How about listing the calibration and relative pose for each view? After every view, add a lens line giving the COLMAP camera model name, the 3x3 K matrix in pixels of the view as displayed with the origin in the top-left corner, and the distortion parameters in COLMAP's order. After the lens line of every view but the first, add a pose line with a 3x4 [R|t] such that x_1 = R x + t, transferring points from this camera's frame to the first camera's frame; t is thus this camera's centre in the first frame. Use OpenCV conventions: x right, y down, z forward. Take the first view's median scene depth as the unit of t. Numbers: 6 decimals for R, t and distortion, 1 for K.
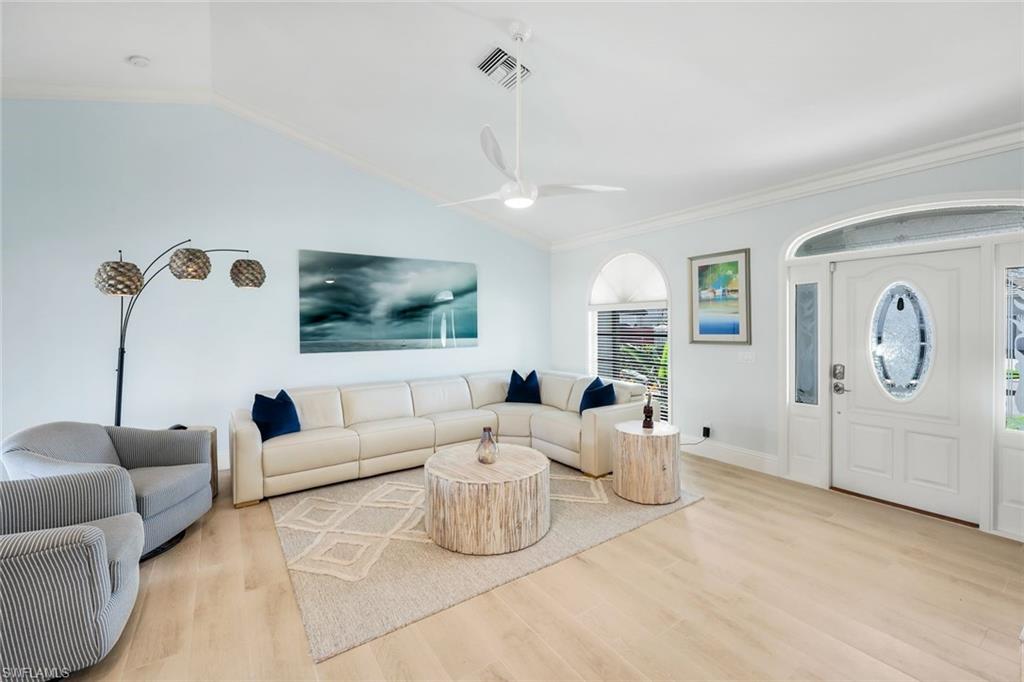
lens RADIAL K [[416.5, 0, 511.7], [0, 416.5, 330.7], [0, 0, 1]] dist [-0.002080, -0.000026]
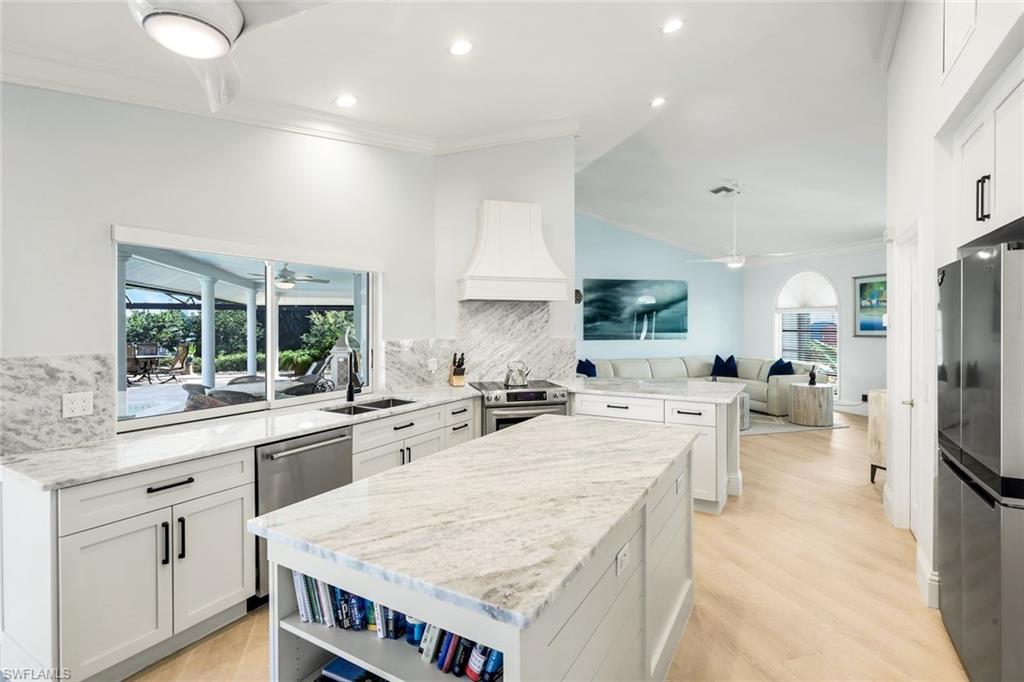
lens RADIAL K [[490.9, 0, 508.6], [0, 490.9, 330.6], [0, 0, 1]] dist [-0.000839, 0.000042]
pose [[0.947104, 0.007173, -0.320848, -0.155944], [-0.005853, 0.999970, 0.005080, 0.007295], [0.320875, -0.002934, 0.947117, -0.986827]]
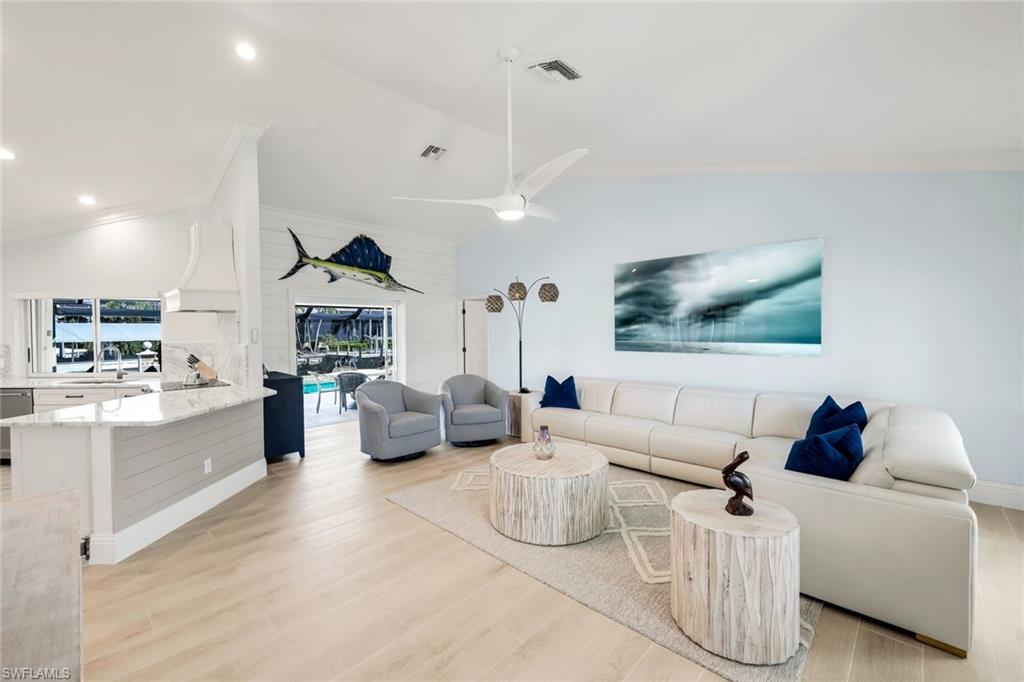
lens RADIAL K [[416.5, 0, 507.8], [0, 416.5, 336.7], [0, 0, 1]] dist [-0.002080, -0.000026]
pose [[0.196093, 0.018161, -0.980417, 0.615345], [-0.002555, 0.999835, 0.018009, -0.007245], [0.980582, -0.001026, 0.196107, 0.453083]]
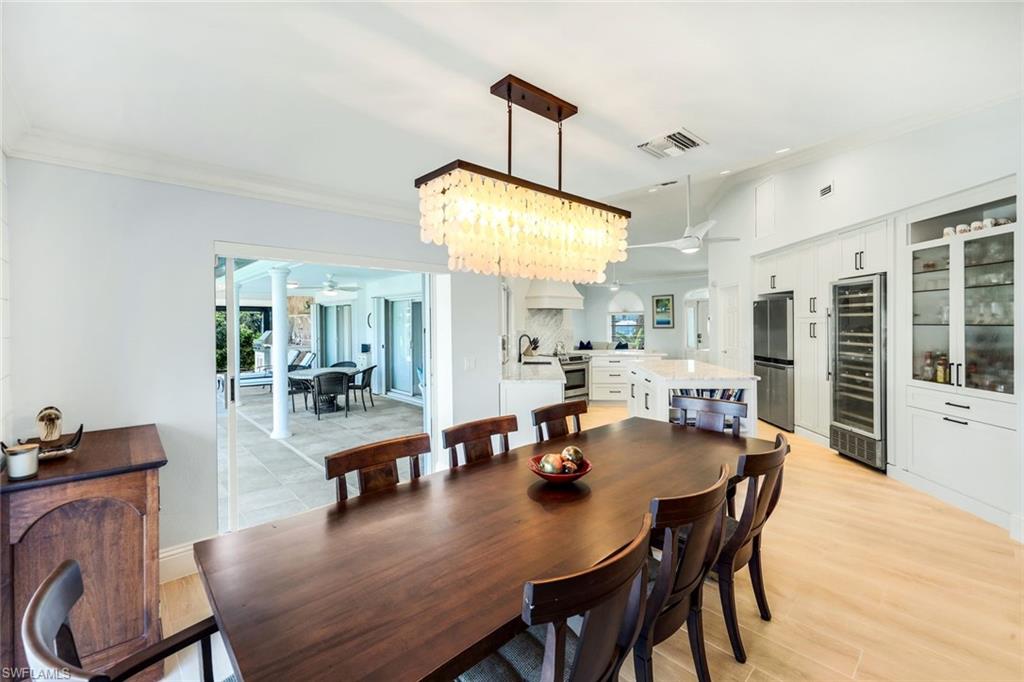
lens RADIAL K [[437.4, 0, 503.3], [0, 437.4, 331.2], [0, 0, 1]] dist [-0.003358, -0.000336]
pose [[0.991947, -0.005766, 0.126519, -0.861315], [0.004629, 0.999946, 0.009285, 0.019310], [-0.126565, -0.008625, 0.991921, -1.628170]]
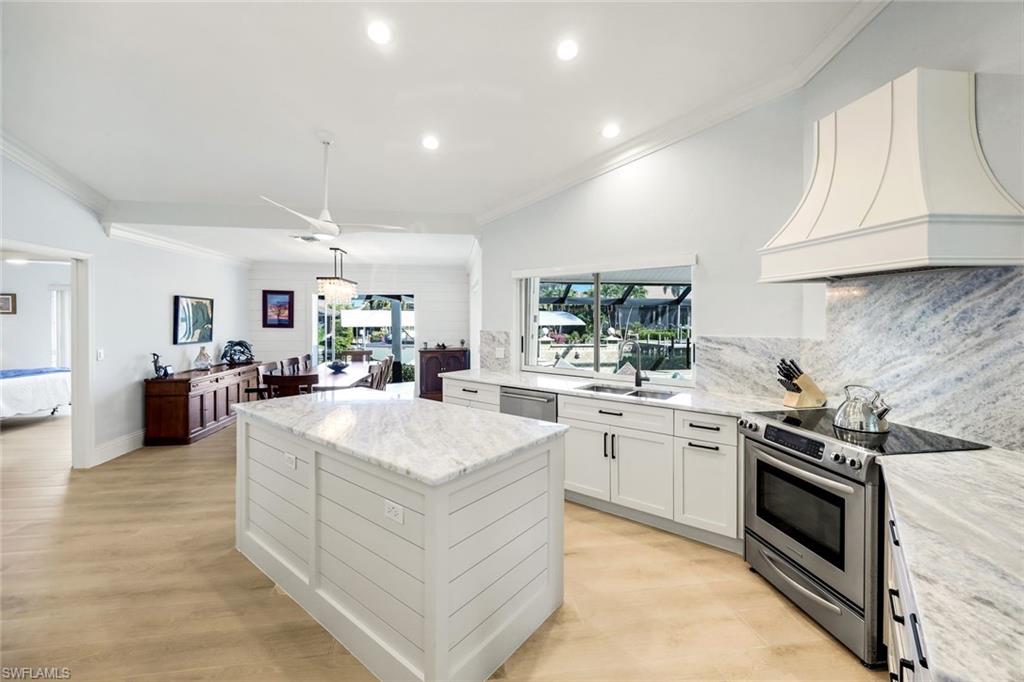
lens RADIAL K [[416.5, 0, 508.2], [0, 416.5, 320.9], [0, 0, 1]] dist [-0.002080, -0.000026]
pose [[-0.451148, 0.006432, -0.892426, 0.123885], [-0.010885, 0.999860, 0.012709, 0.001226], [0.892383, 0.015448, -0.451015, -0.201141]]
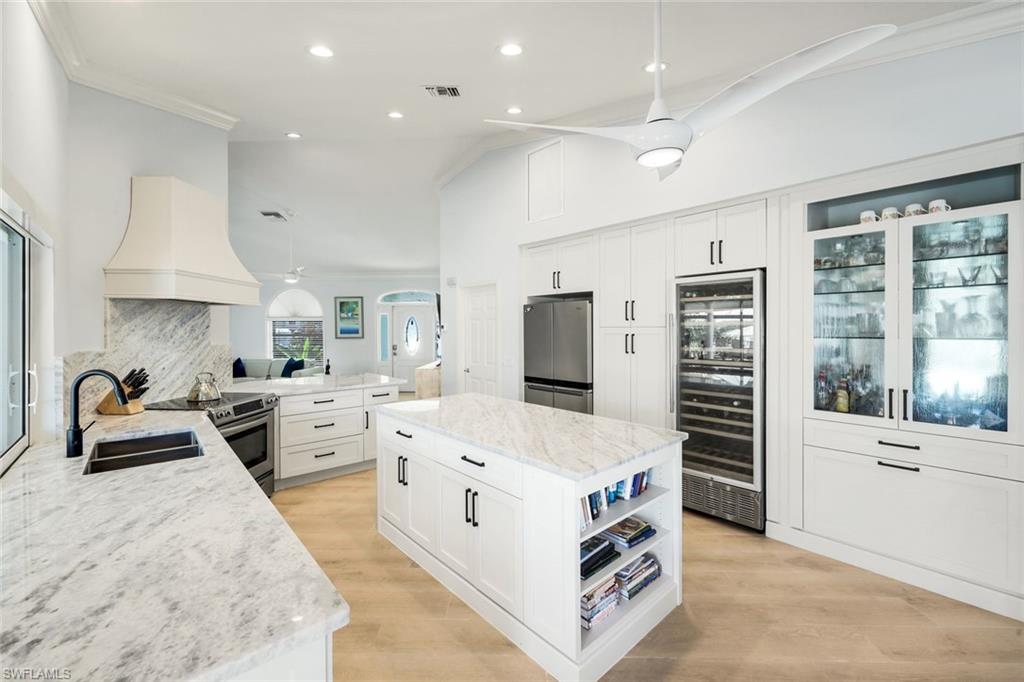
lens RADIAL K [[416.5, 0, 513.4], [0, 416.5, 331.4], [0, 0, 1]] dist [-0.002080, -0.000026]
pose [[0.584953, -0.001387, 0.811066, -0.723117], [0.007282, 0.999967, -0.003542, 0.008372], [-0.811034, 0.007978, 0.584944, -0.912609]]
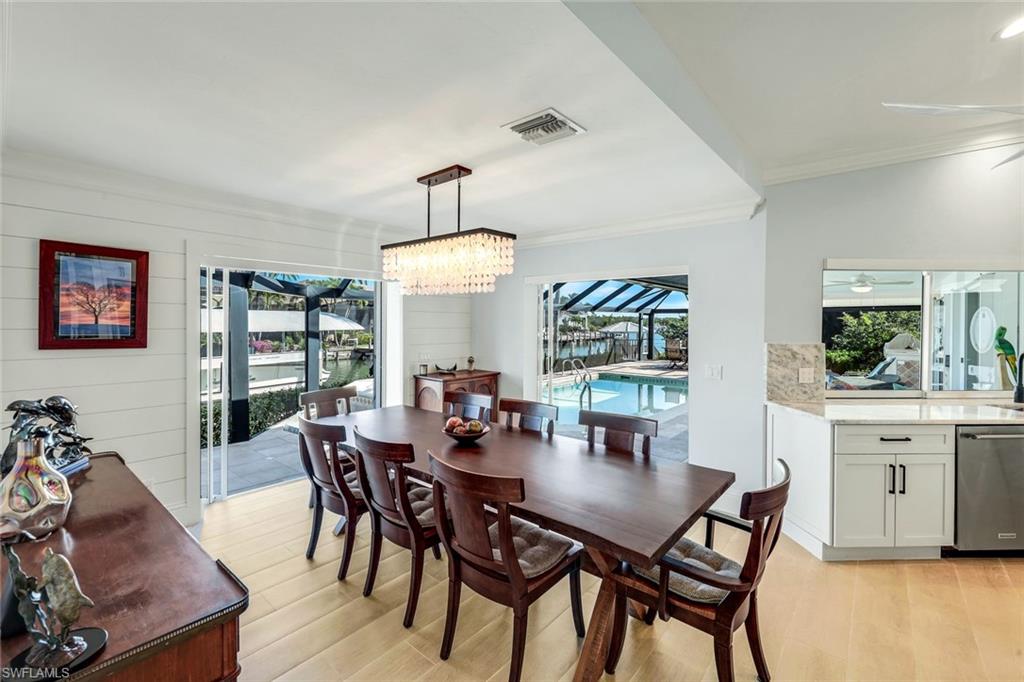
lens RADIAL K [[437.4, 0, 508.5], [0, 437.4, 327.3], [0, 0, 1]] dist [-0.003358, -0.000336]
pose [[0.245816, 0.014125, -0.969214, -0.172270], [-0.017039, 0.999802, 0.010249, 0.011284], [0.969167, 0.013995, 0.246008, -1.288704]]
